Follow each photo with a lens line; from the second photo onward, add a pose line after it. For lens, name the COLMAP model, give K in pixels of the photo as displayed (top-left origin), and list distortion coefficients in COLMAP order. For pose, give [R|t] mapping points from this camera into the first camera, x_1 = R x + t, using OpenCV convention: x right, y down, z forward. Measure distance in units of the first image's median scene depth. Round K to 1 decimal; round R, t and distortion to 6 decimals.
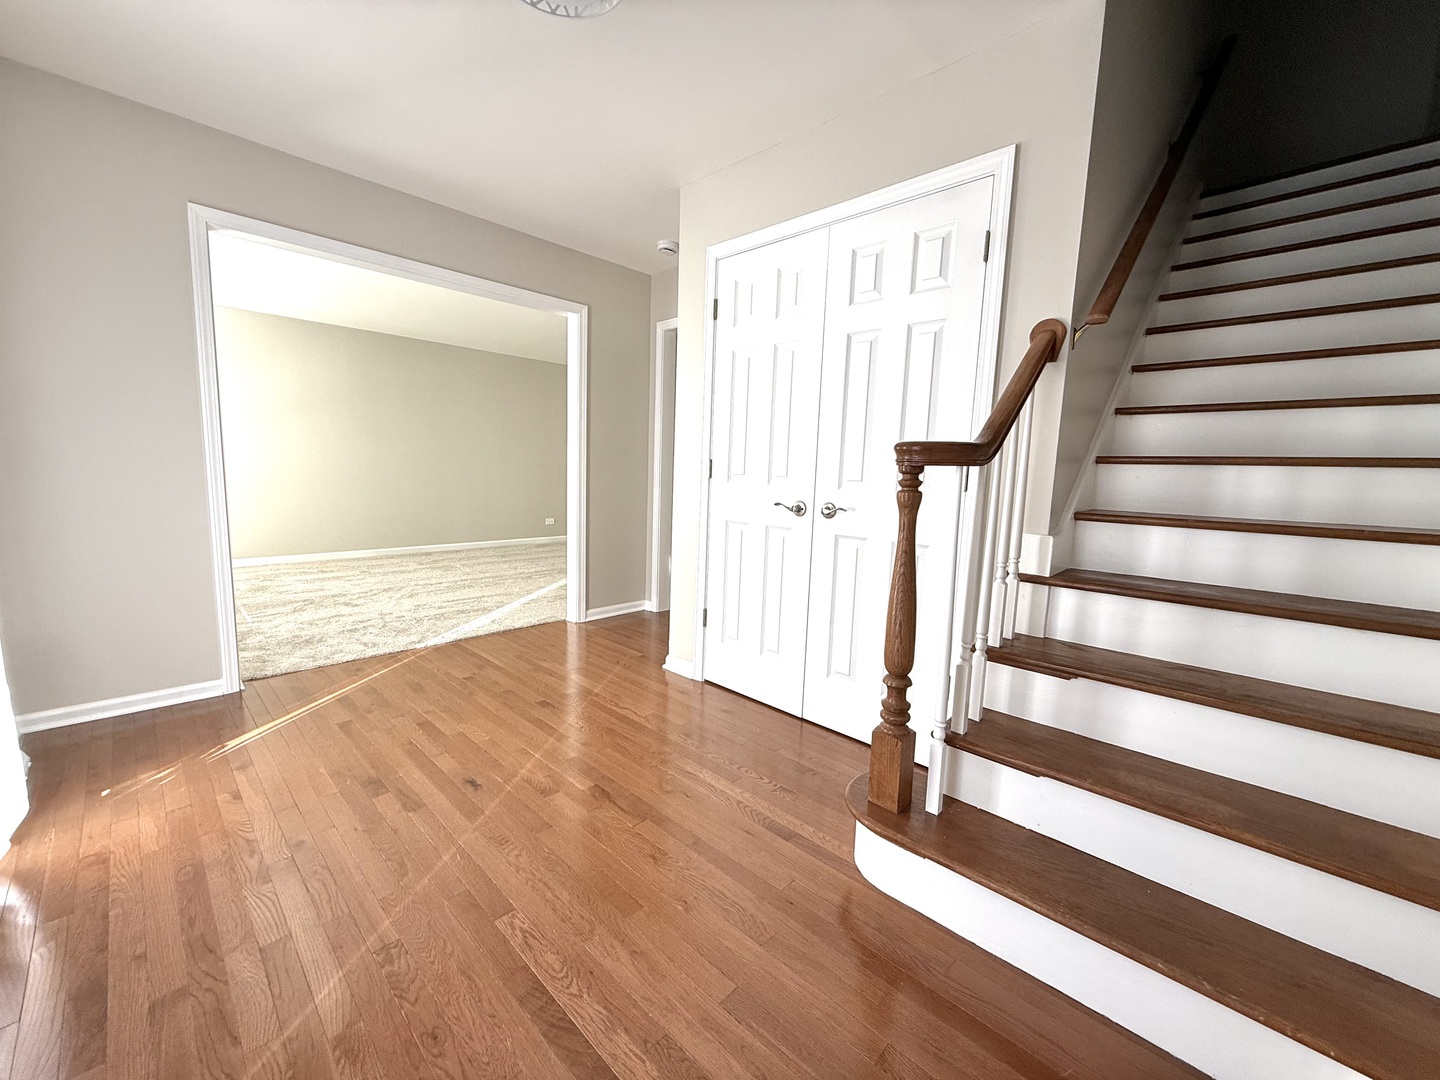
lens RADIAL K [[569.7, 0, 713.7], [0, 569.7, 548.0], [0, 0, 1]] dist [0.002033, 0.000272]
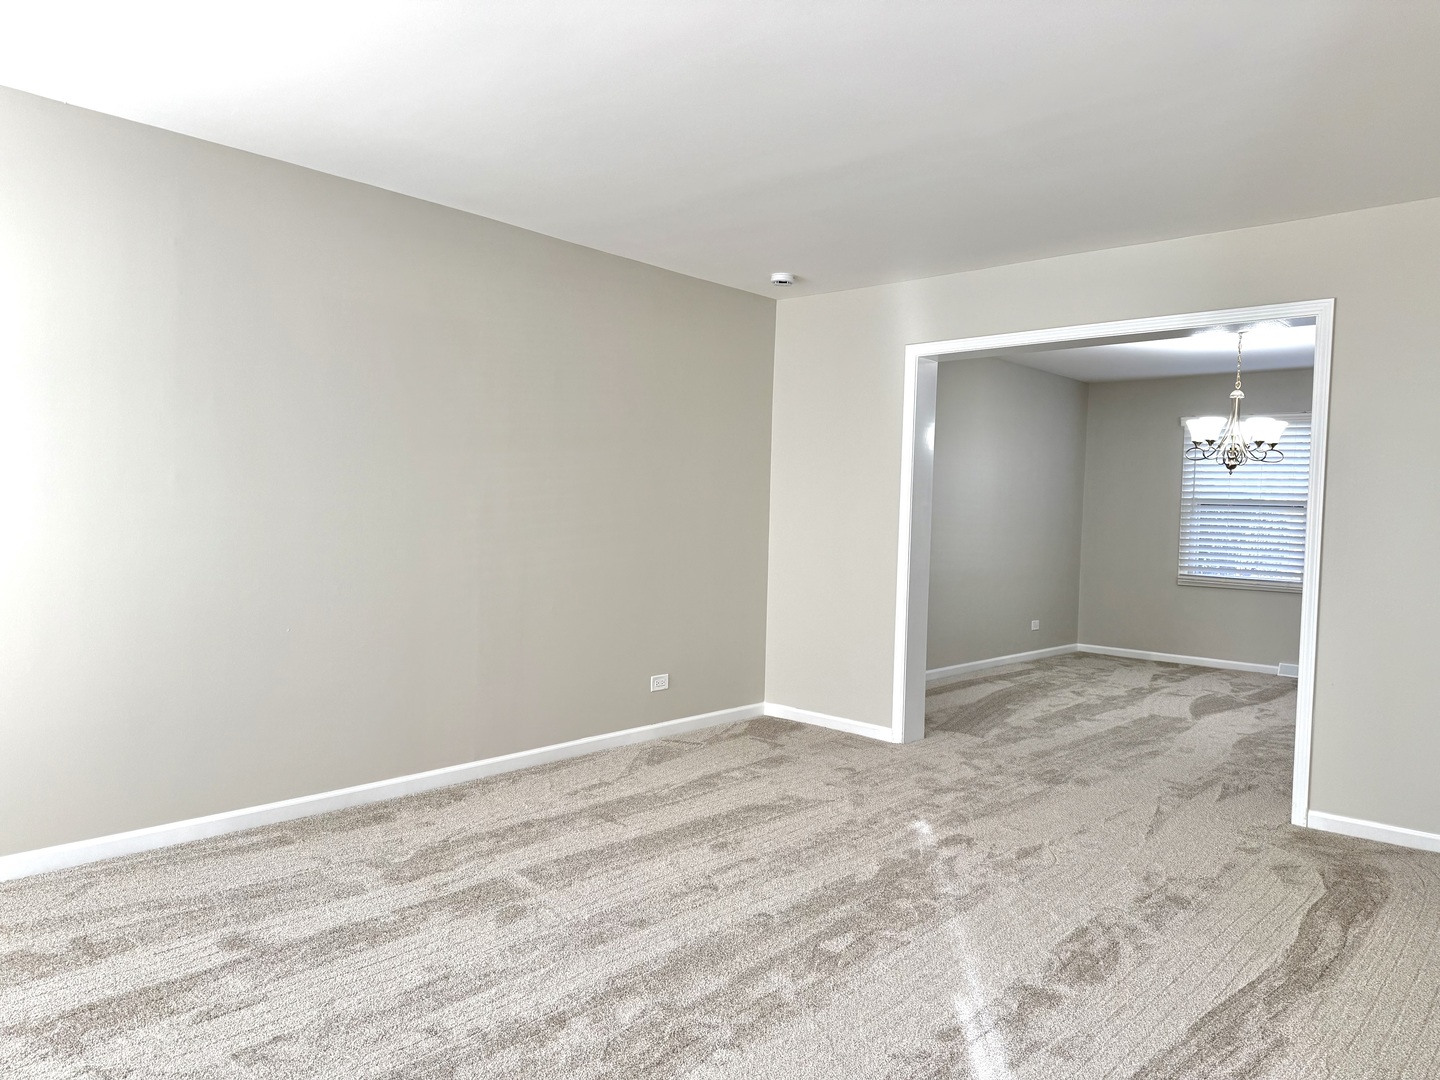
lens RADIAL K [[998.1, 0, 723.4], [0, 998.1, 532.4], [0, 0, 1]] dist [-0.003899, -0.007577]
pose [[0.999112, -0.002062, 0.042086, -0.799349], [0.006740, 0.993762, -0.111317, -0.209106], [-0.041594, 0.111502, 0.992893, 0.982605]]
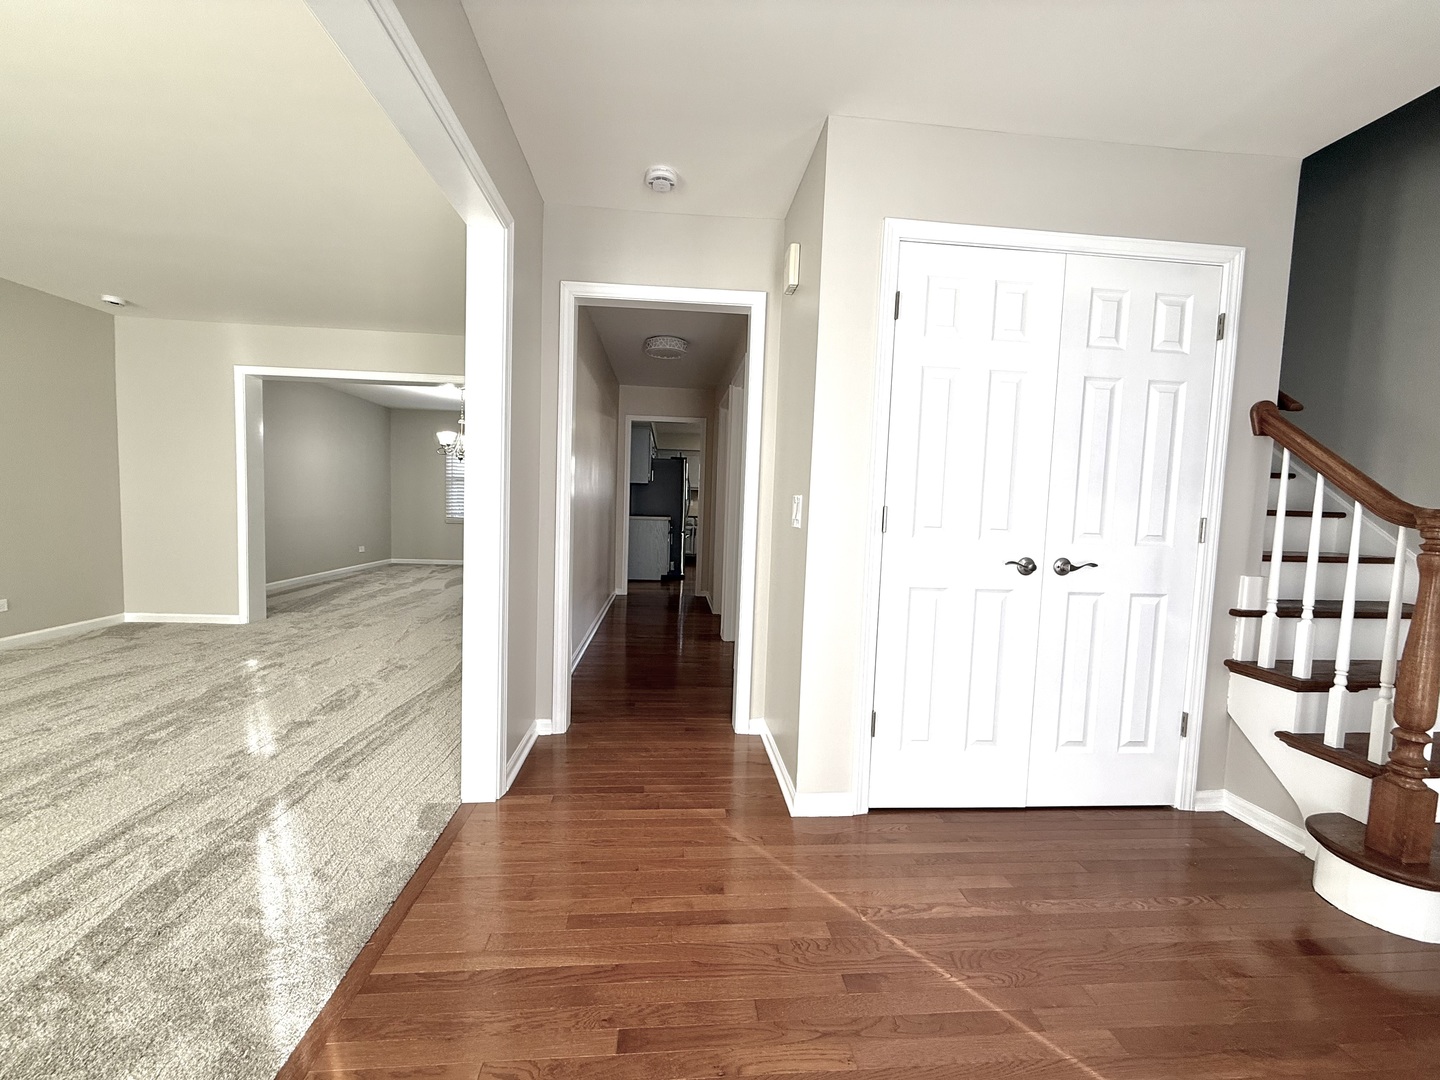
lens RADIAL K [[569.7, 0, 719.7], [0, 569.7, 544.4], [0, 0, 1]] dist [0.002033, 0.000272]
pose [[0.658702, -0.060692, 0.749952, -0.717458], [0.090476, 0.995898, 0.001130, -0.129967], [-0.746944, 0.067108, 0.661491, 0.697973]]
